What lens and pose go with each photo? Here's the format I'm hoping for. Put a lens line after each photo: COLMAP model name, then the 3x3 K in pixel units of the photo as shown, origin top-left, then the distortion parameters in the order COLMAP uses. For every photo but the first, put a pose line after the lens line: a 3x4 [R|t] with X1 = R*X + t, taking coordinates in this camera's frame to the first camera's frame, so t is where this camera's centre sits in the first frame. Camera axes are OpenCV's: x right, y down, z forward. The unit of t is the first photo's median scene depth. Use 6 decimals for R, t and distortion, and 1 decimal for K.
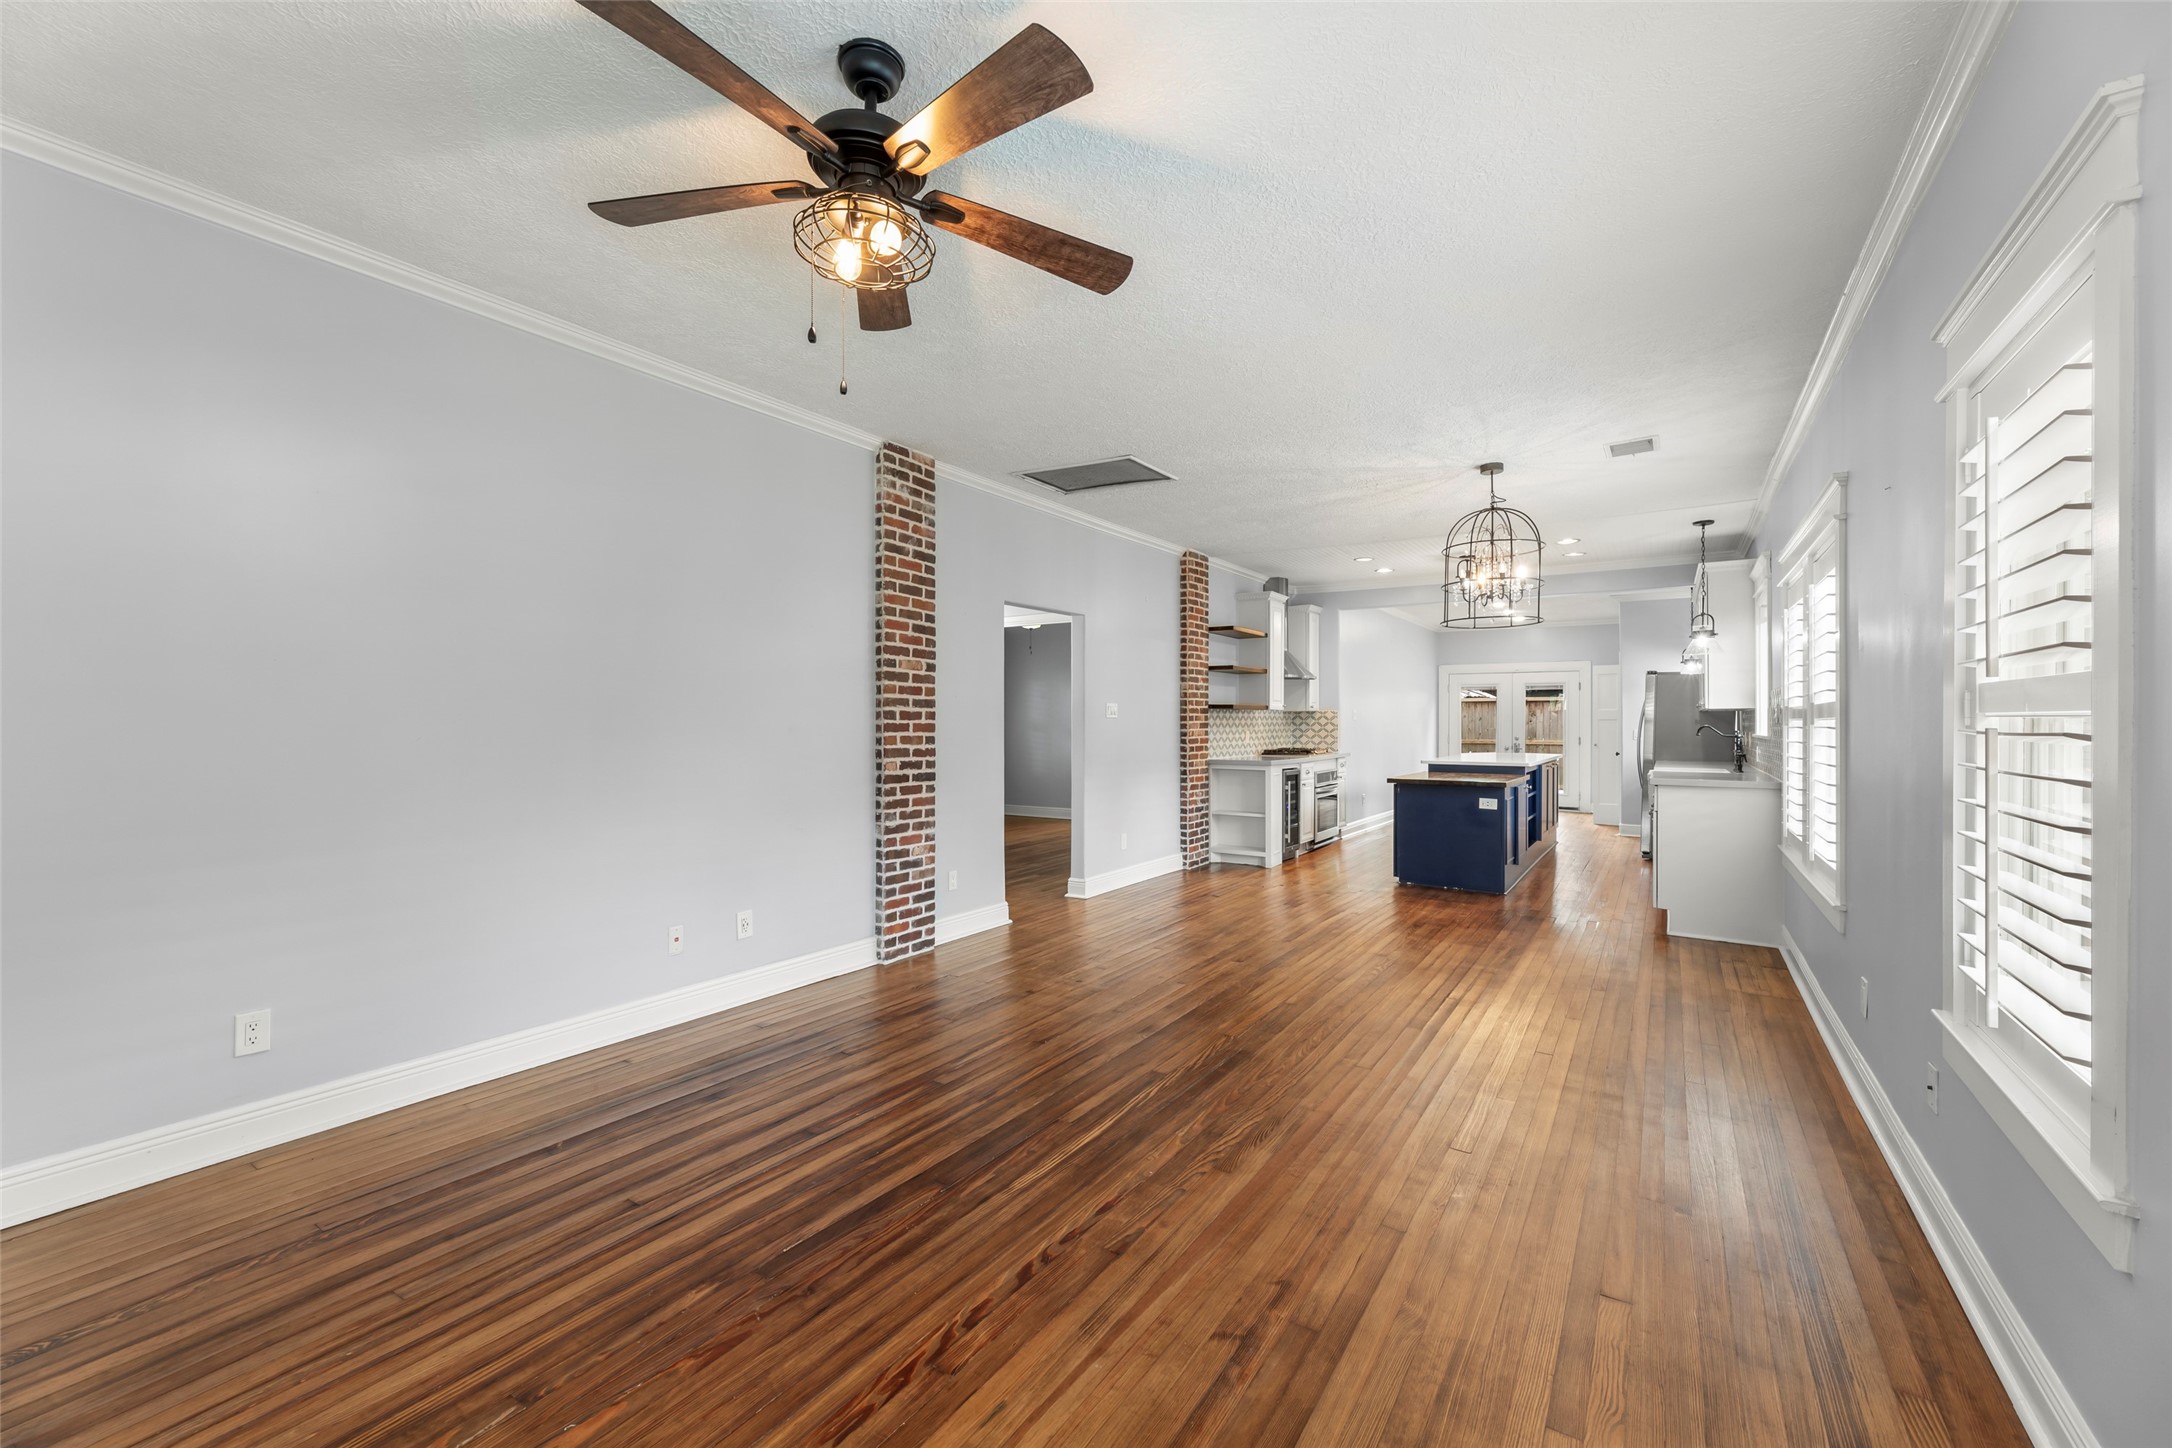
lens RADIAL K [[863.9, 0, 1062.4], [0, 863.9, 718.9], [0, 0, 1]] dist [-0.012556, -0.000018]
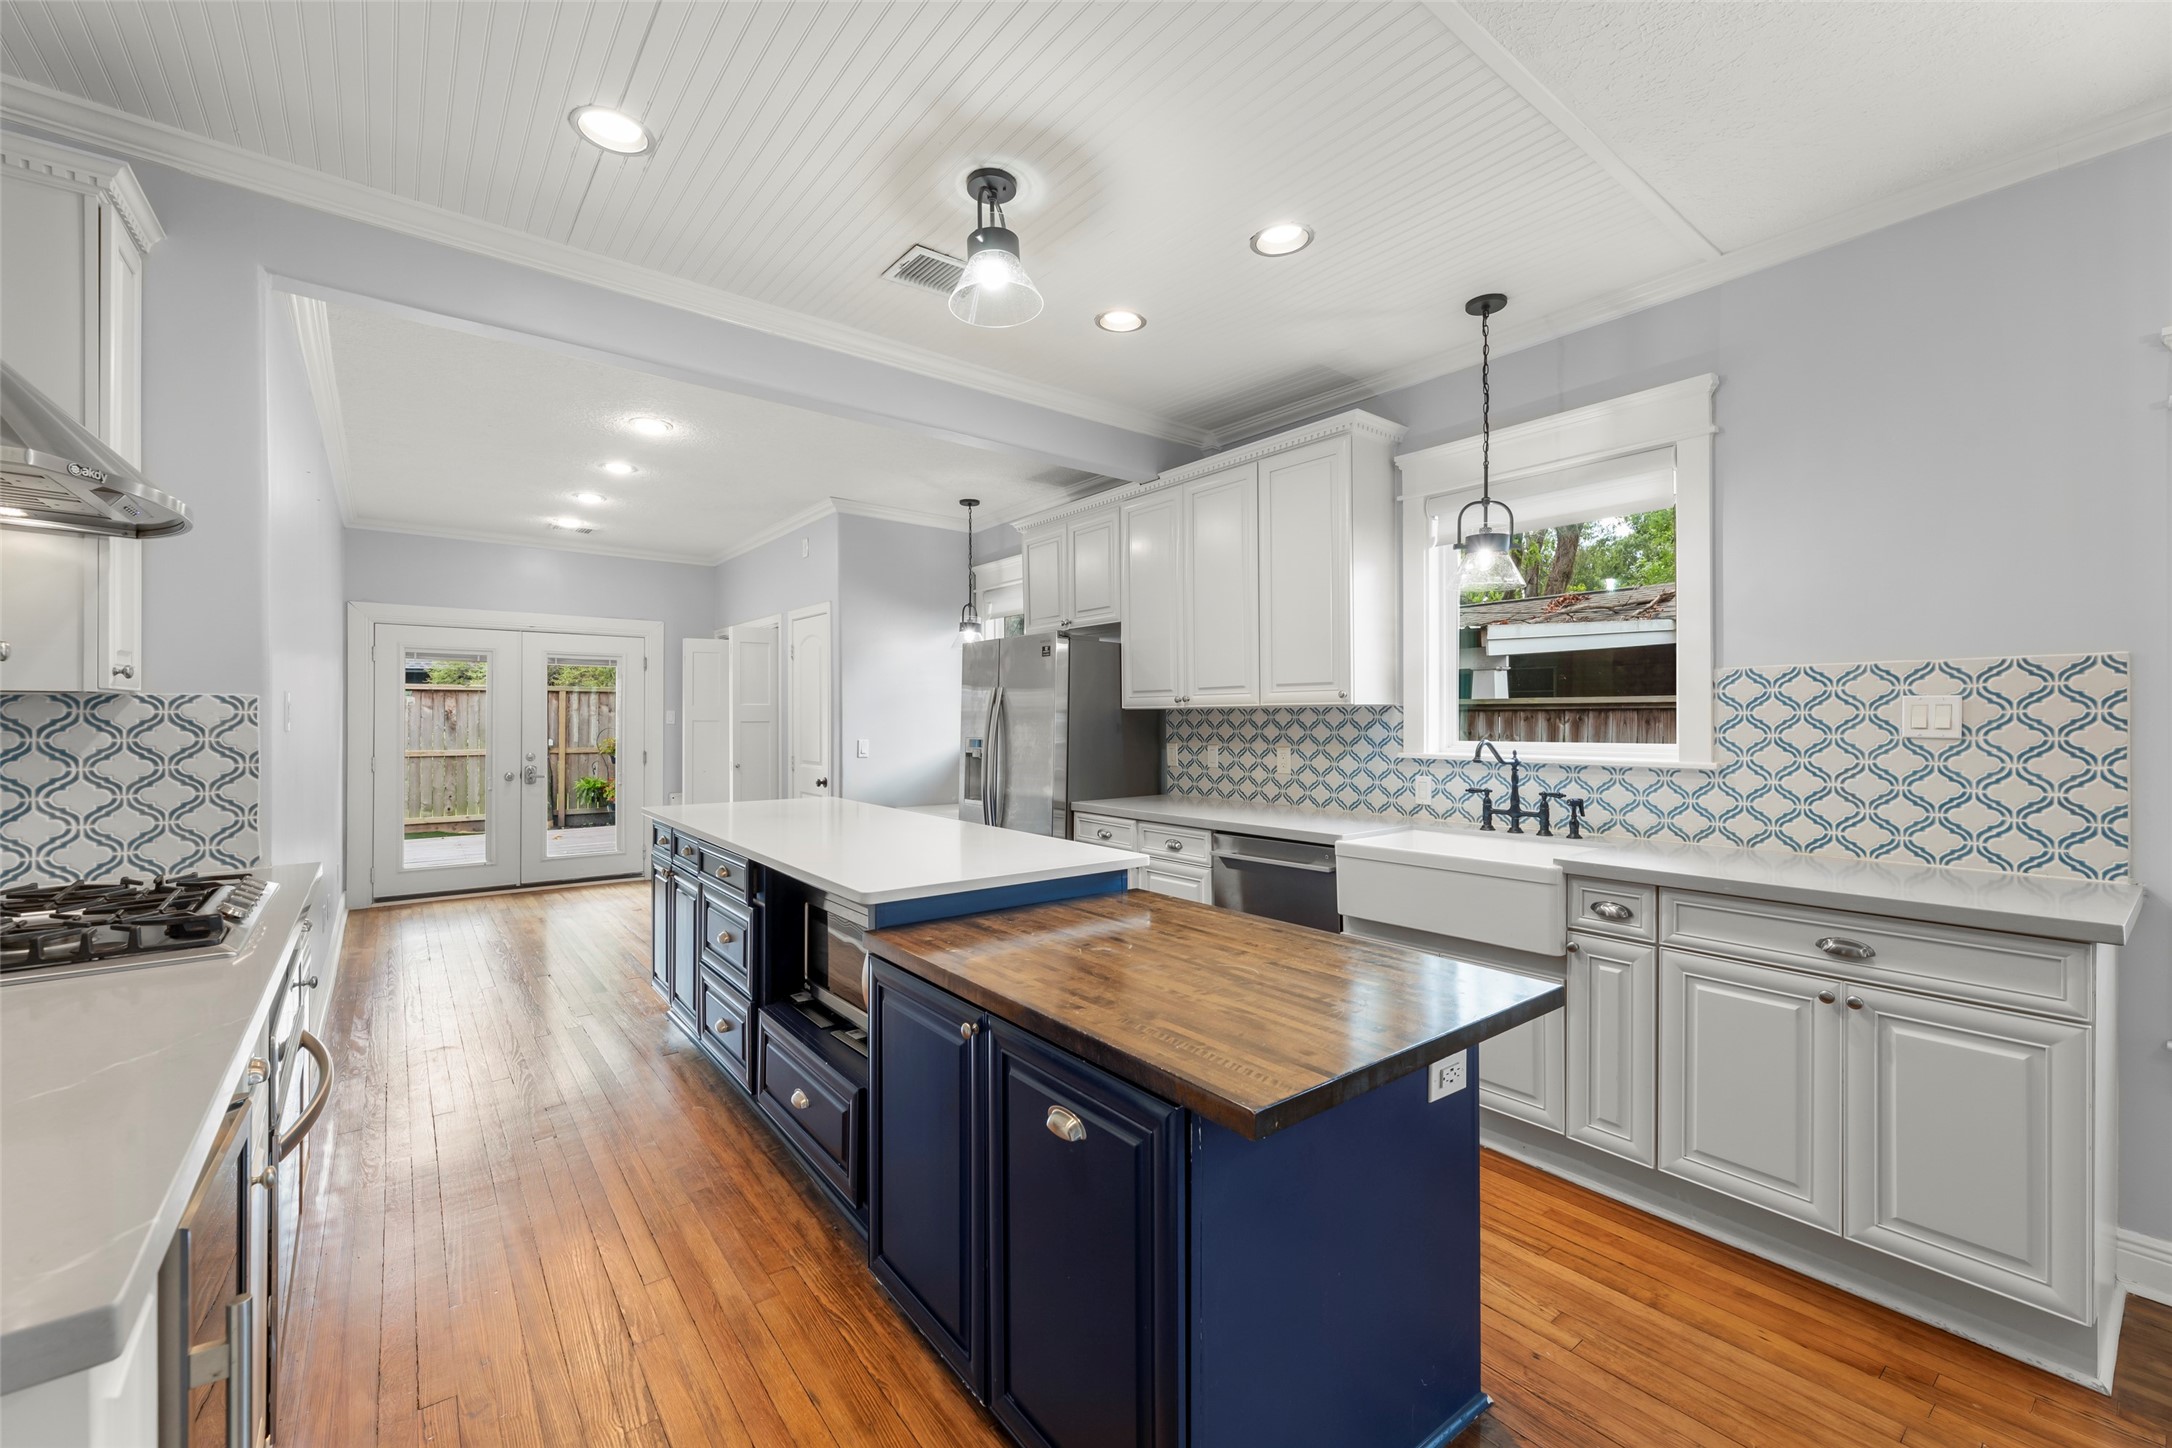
lens RADIAL K [[882.0, 0, 1082.4], [0, 882.0, 715.3], [0, 0, 1]] dist [0.001768, 0.000184]
pose [[0.287817, 0.001447, 0.957684, 0.185687], [-0.000833, 0.999999, -0.001261, -0.004465], [-0.957685, -0.000434, 0.287818, 0.871818]]
